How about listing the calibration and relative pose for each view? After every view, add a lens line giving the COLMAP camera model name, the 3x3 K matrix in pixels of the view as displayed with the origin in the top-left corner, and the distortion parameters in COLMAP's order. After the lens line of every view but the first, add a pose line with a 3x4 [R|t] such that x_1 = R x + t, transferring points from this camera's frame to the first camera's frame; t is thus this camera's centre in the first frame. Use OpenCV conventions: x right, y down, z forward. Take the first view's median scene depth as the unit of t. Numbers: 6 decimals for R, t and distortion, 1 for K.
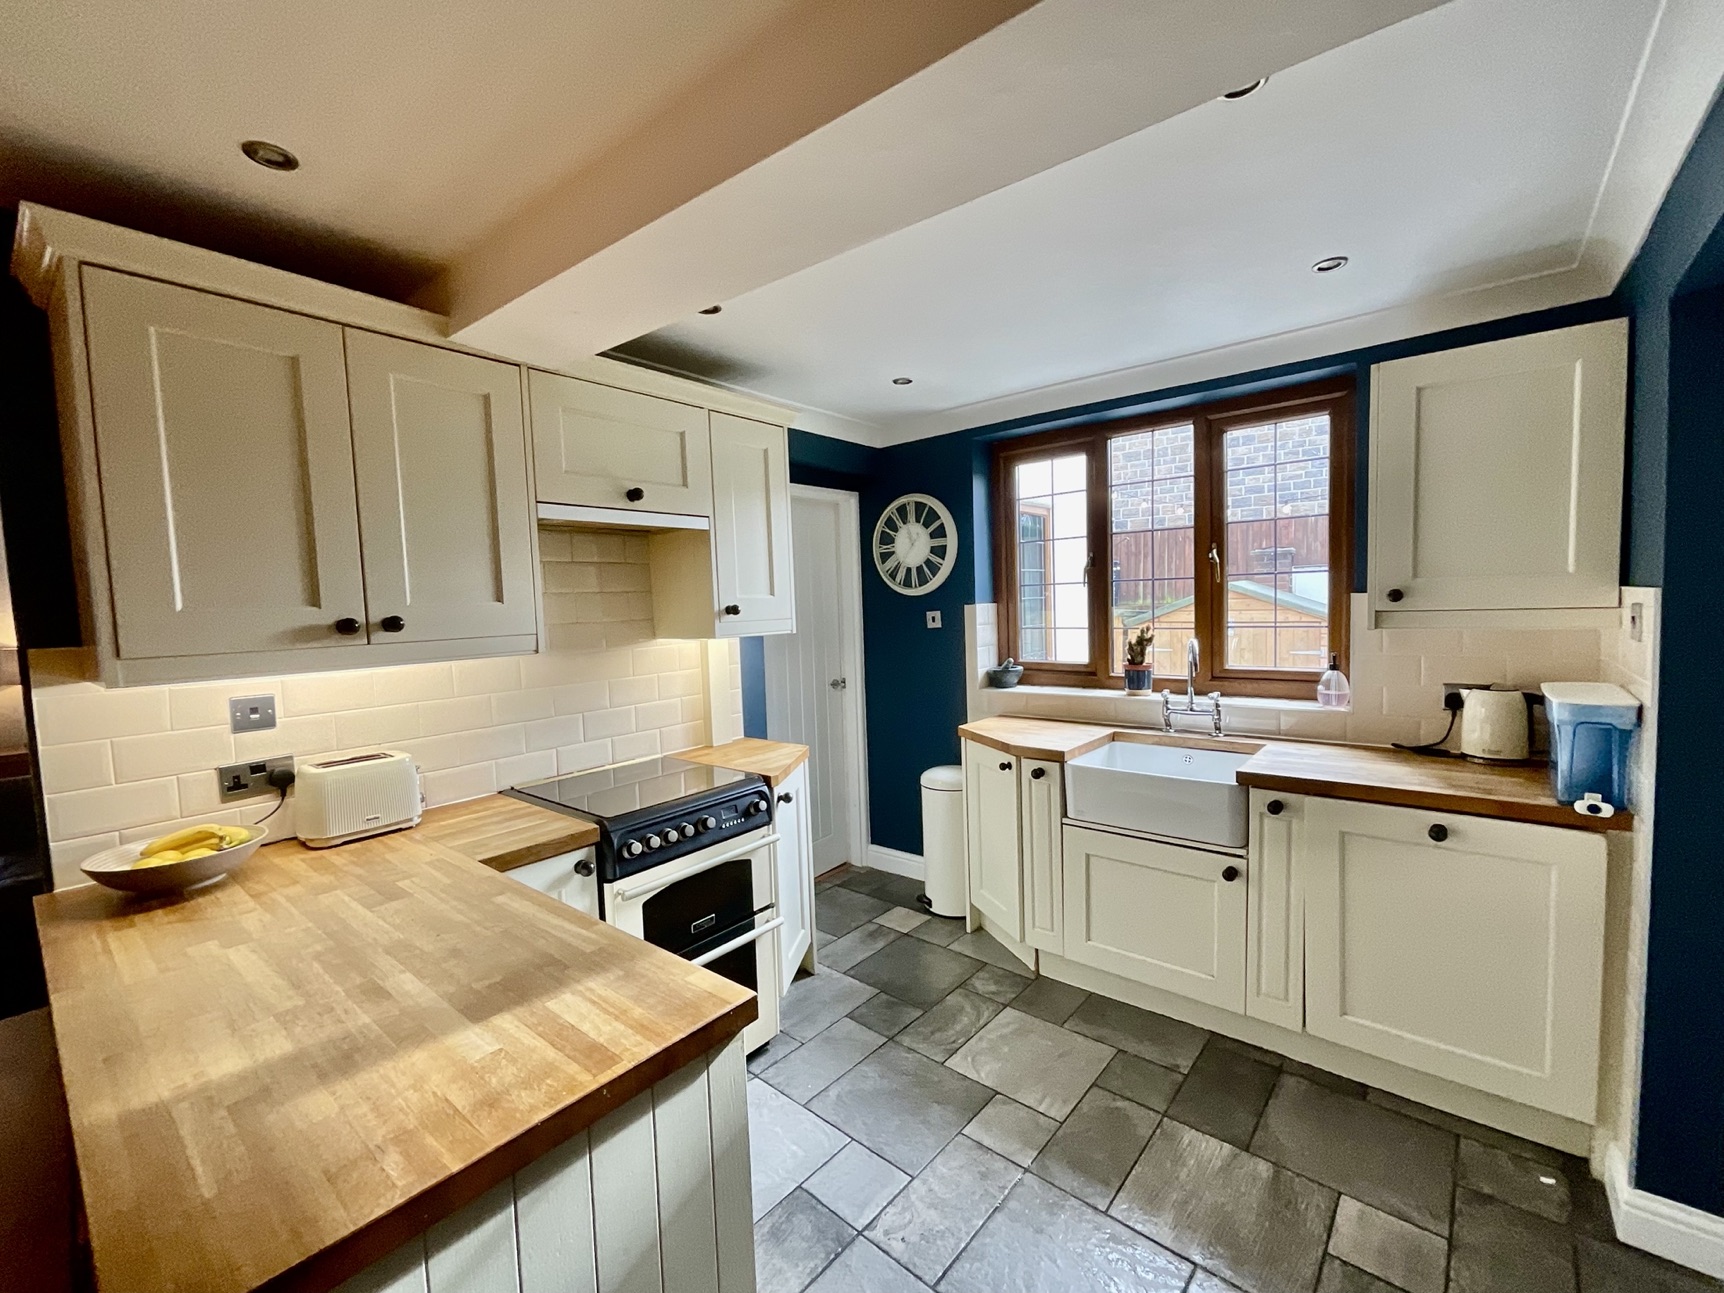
lens RADIAL K [[721.3, 0, 874.7], [0, 721.3, 649.6], [0, 0, 1]] dist [0.000119, 0.000324]
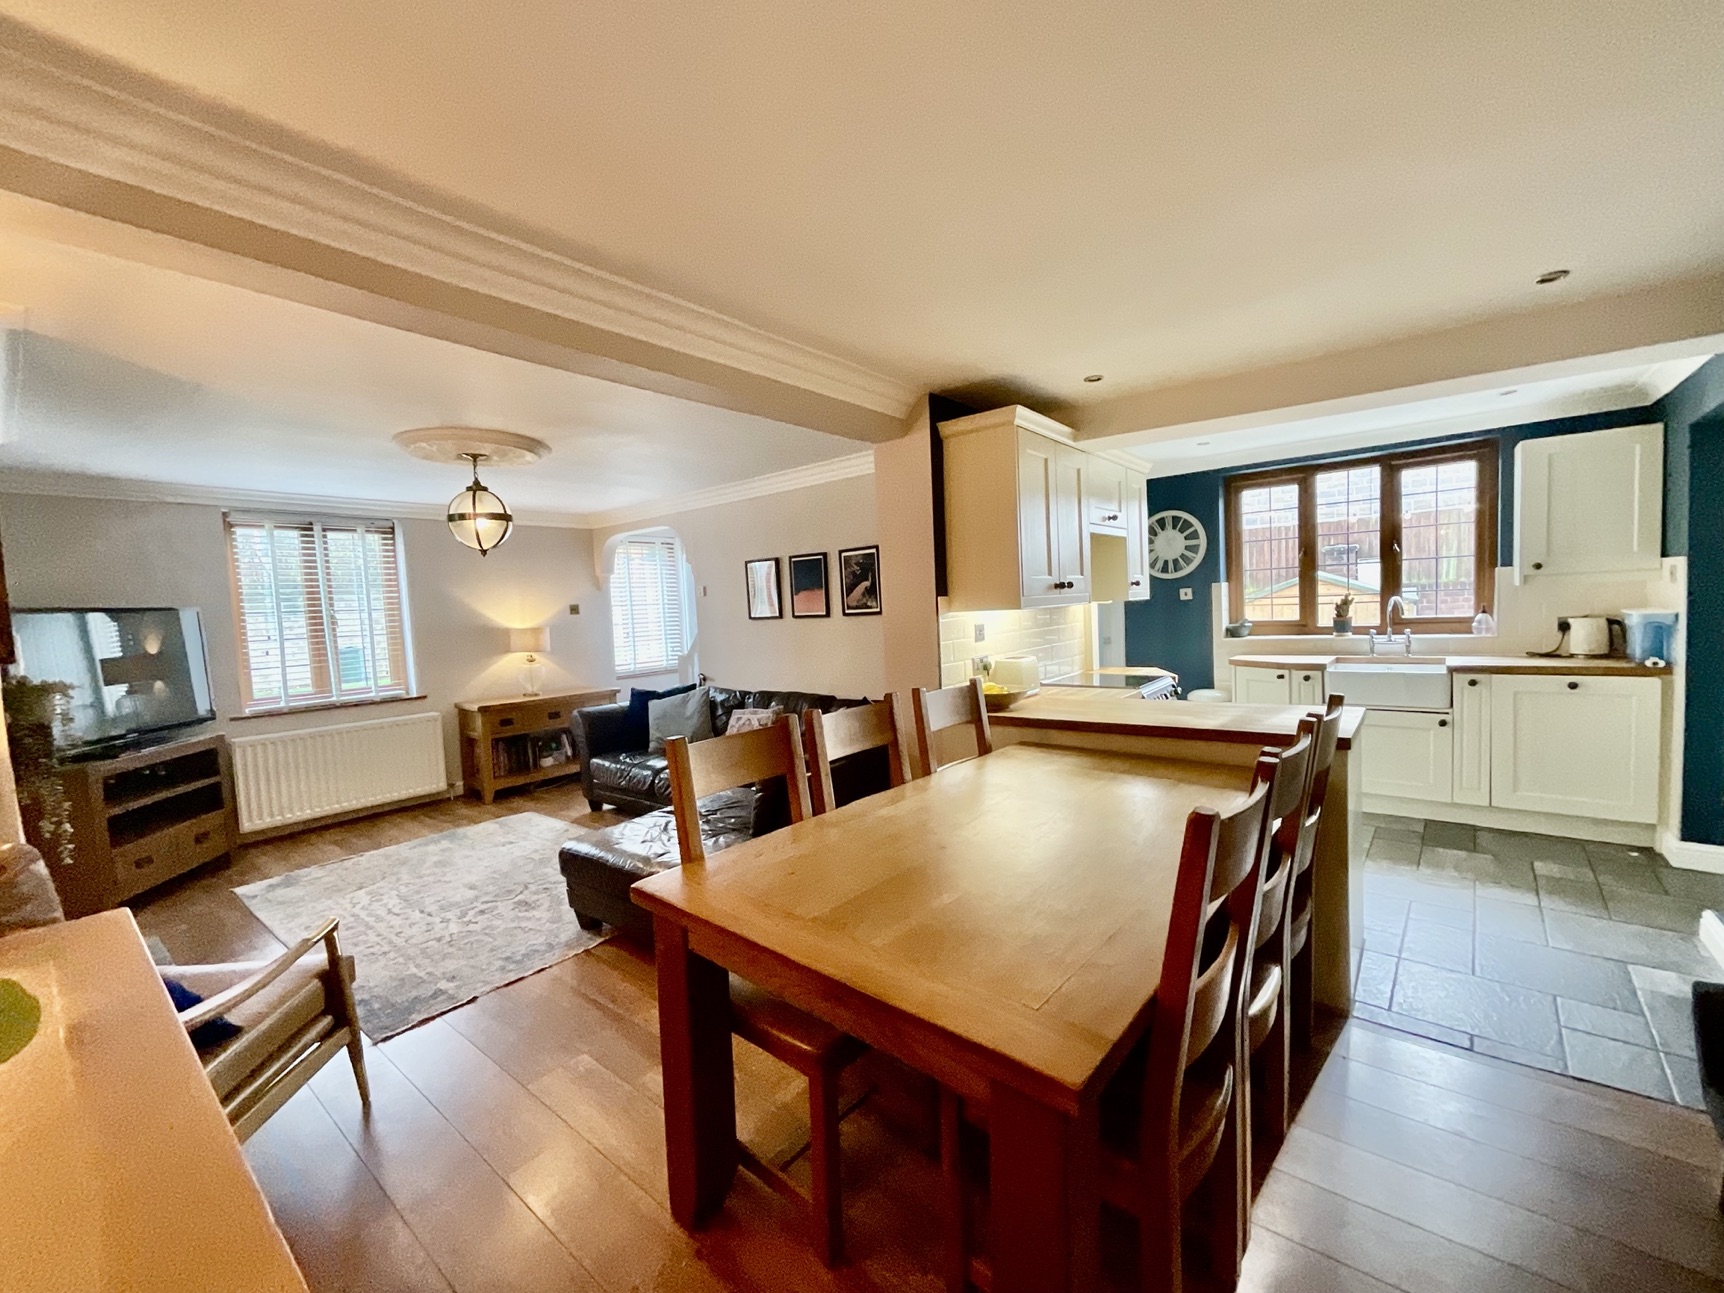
lens RADIAL K [[716.8, 0, 862.0], [0, 716.8, 646.5], [0, 0, 1]] dist [0.000980, -0.000194]
pose [[0.999871, -0.015901, -0.002328, -0.806407], [0.015880, 0.999835, -0.008788, 0.095772], [0.002467, 0.008749, 0.999959, -0.674967]]
